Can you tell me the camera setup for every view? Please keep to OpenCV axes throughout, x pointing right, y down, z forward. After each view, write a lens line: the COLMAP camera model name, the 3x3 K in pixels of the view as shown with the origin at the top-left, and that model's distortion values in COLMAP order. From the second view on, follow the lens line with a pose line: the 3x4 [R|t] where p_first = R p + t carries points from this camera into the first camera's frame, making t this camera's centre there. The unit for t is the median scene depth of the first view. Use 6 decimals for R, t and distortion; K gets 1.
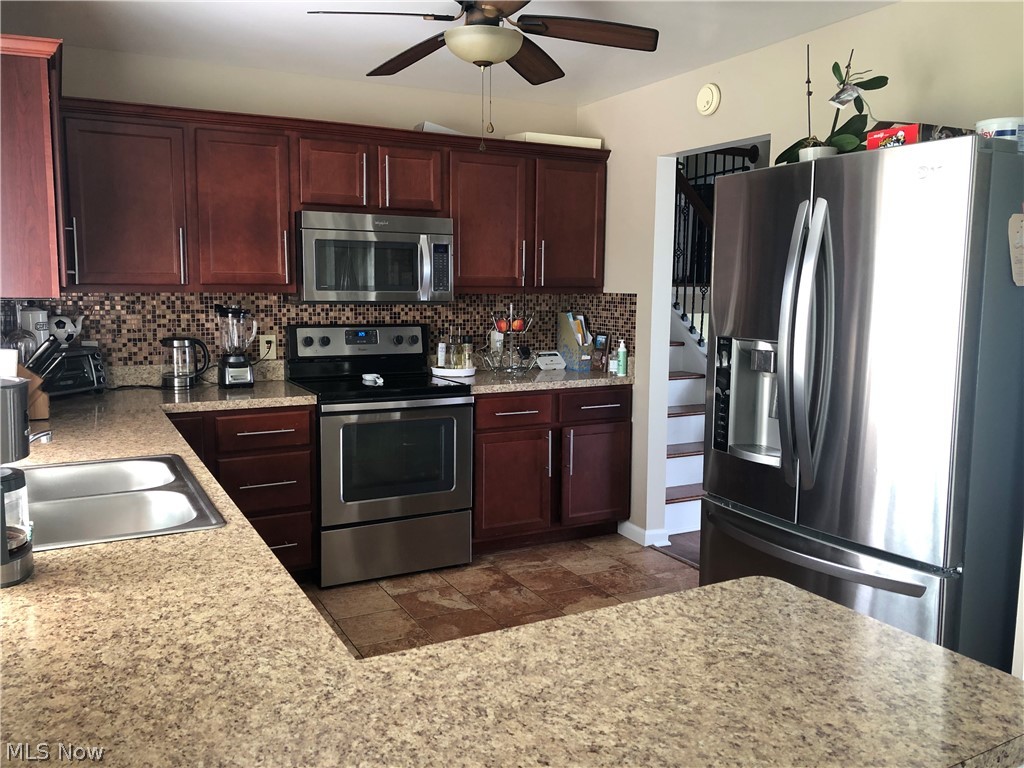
lens RADIAL K [[839.1, 0, 511.7], [0, 839.1, 385.4], [0, 0, 1]] dist [0.026369, -0.021692]
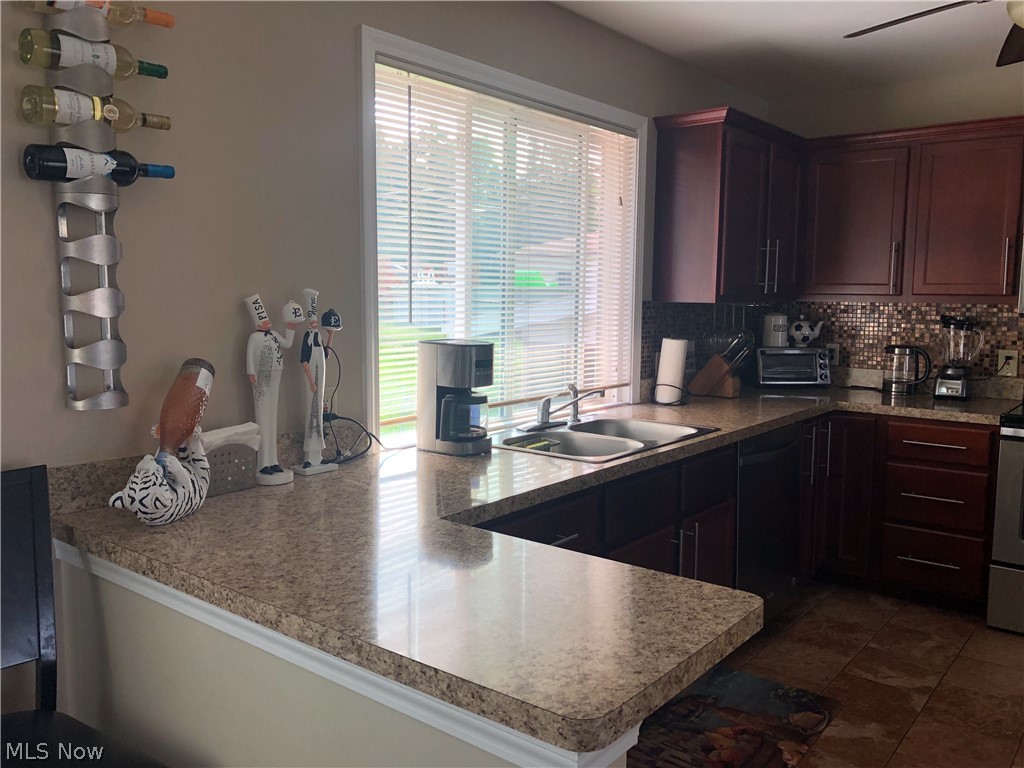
lens RADIAL K [[839.1, 0, 503.8], [0, 839.1, 372.0], [0, 0, 1]] dist [0.026369, -0.021692]
pose [[0.394532, 0.086473, -0.914804, 0.352437], [-0.119367, 0.991949, 0.042286, -0.008743], [0.911096, 0.092514, 0.401678, 0.120861]]
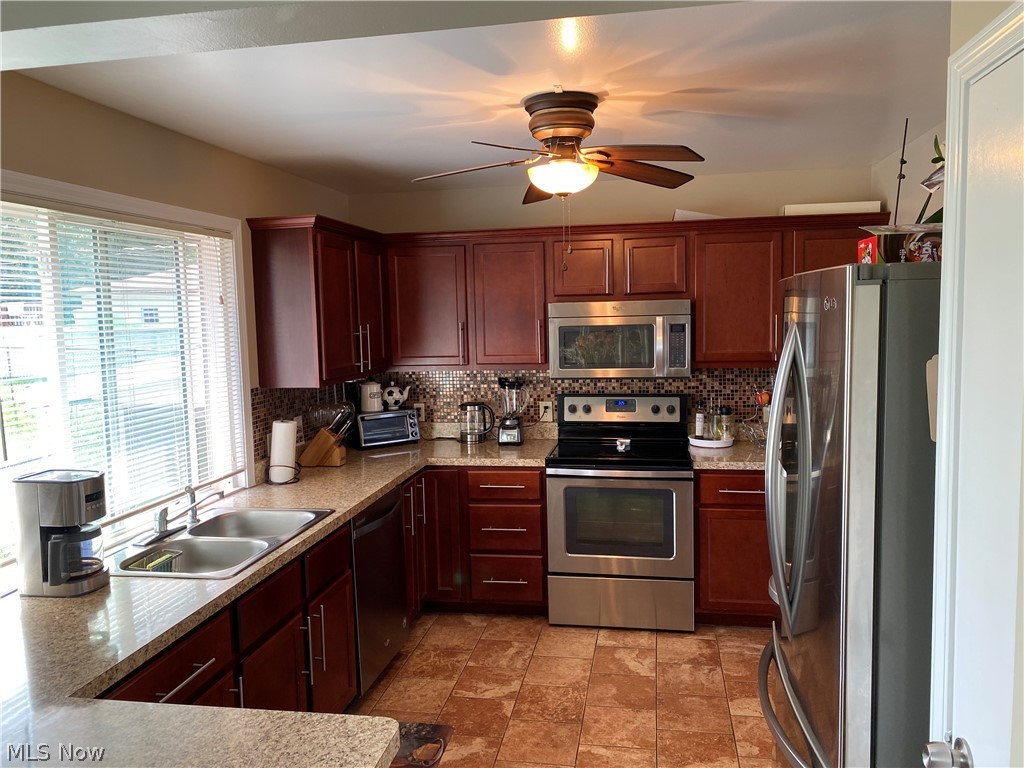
lens RADIAL K [[780.1, 0, 513.2], [0, 780.1, 377.7], [0, 0, 1]] dist [0.054110, -0.059359]
pose [[0.789257, 0.025673, -0.613526, 0.363882], [-0.045488, 0.998825, -0.016722, -0.074479], [0.612376, 0.041106, 0.789498, 0.089290]]
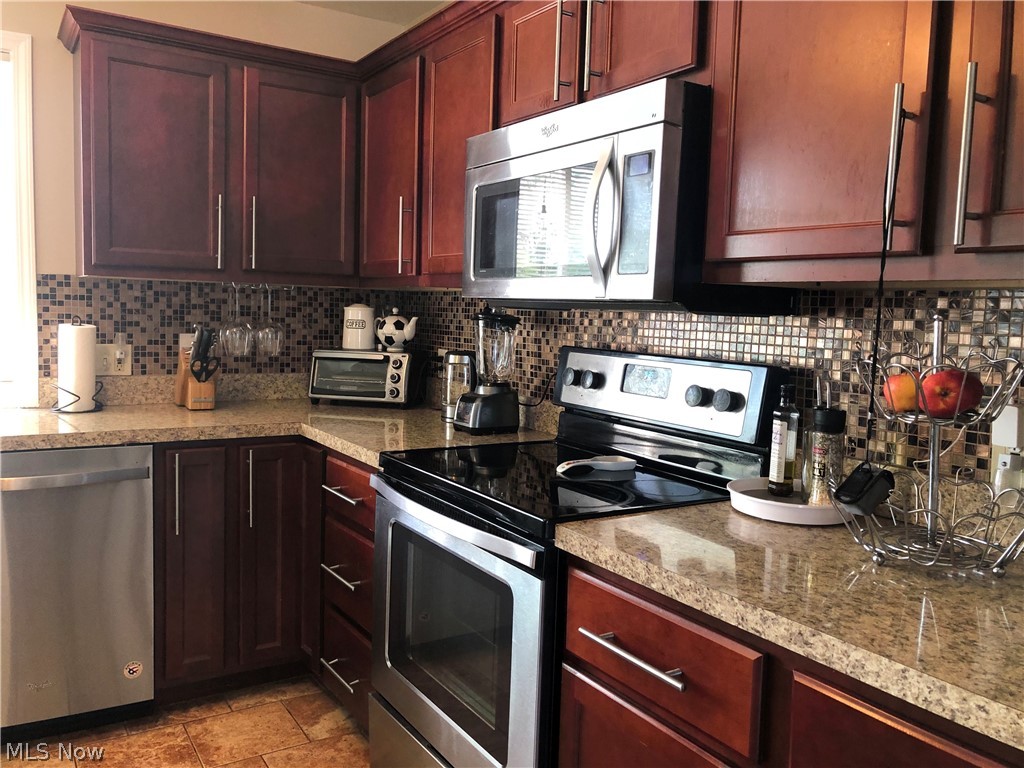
lens RADIAL K [[839.1, 0, 508.1], [0, 839.1, 378.3], [0, 0, 1]] dist [0.026369, -0.021692]
pose [[0.082238, 0.077035, -0.993631, 0.308386], [-0.154170, 0.985990, 0.063682, -0.081053], [0.984616, 0.147951, 0.092963, 0.918997]]
